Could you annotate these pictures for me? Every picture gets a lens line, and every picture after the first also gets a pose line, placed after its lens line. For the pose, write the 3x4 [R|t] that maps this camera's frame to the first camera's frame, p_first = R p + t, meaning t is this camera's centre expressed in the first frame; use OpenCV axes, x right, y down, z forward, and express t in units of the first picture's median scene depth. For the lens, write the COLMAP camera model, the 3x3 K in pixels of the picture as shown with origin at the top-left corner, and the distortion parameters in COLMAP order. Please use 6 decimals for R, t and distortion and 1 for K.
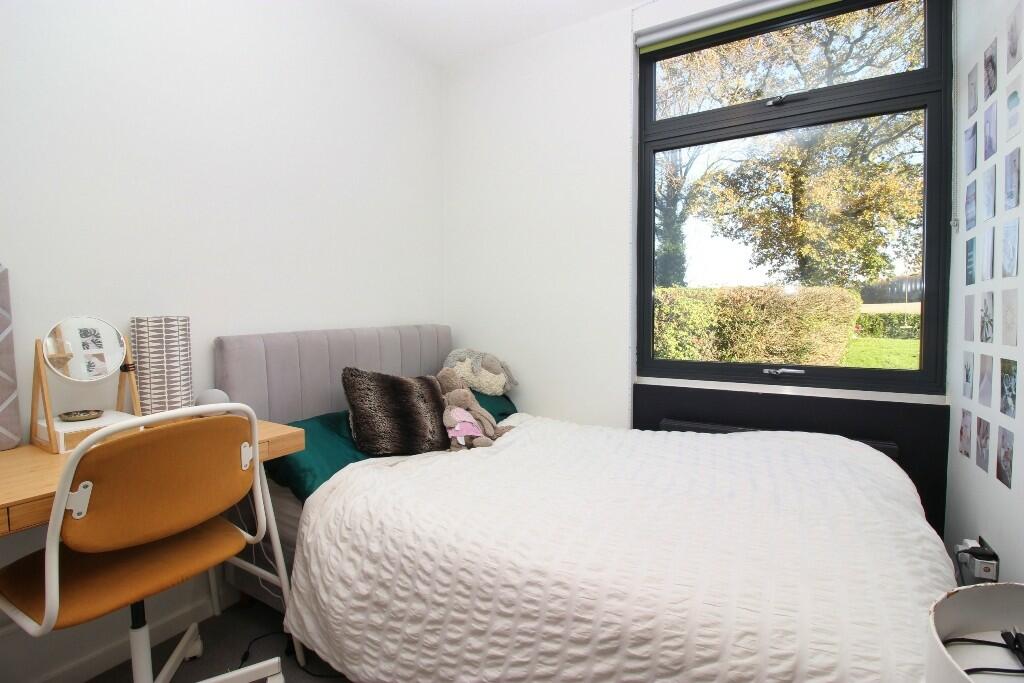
lens RADIAL K [[476.5, 0, 511.1], [0, 476.5, 324.9], [0, 0, 1]] dist [-0.013720, -0.000498]
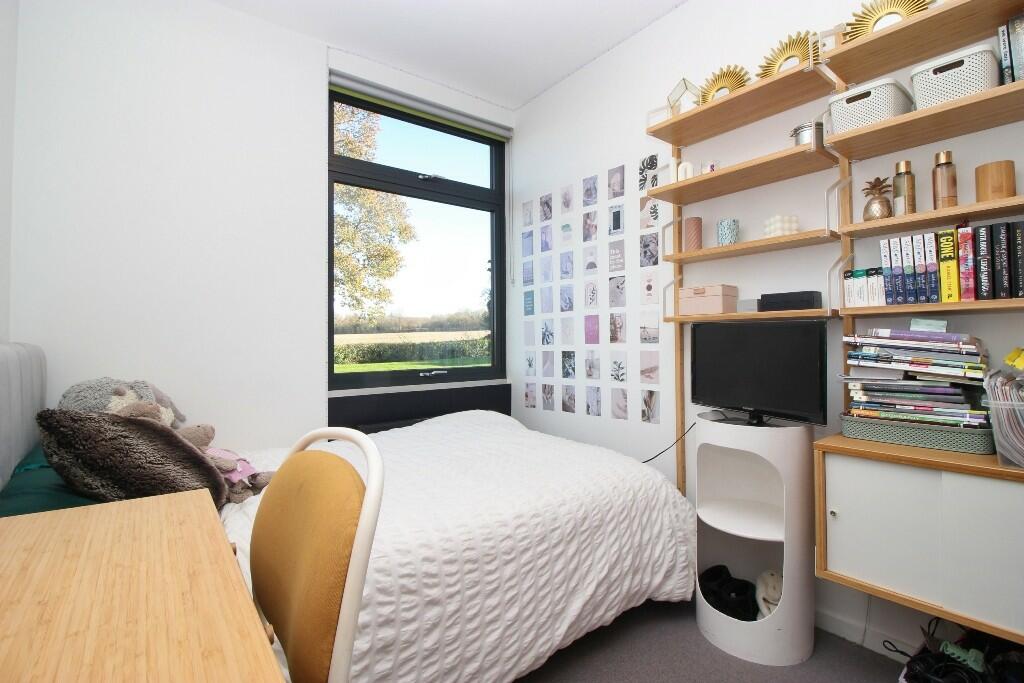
lens RADIAL K [[476.5, 0, 511.1], [0, 476.5, 324.9], [0, 0, 1]] dist [-0.013720, -0.000498]
pose [[0.381221, 0.032817, 0.923901, -1.044680], [0.031079, 0.998350, -0.048285, 0.053894], [-0.923961, 0.047121, 0.379572, 0.448562]]
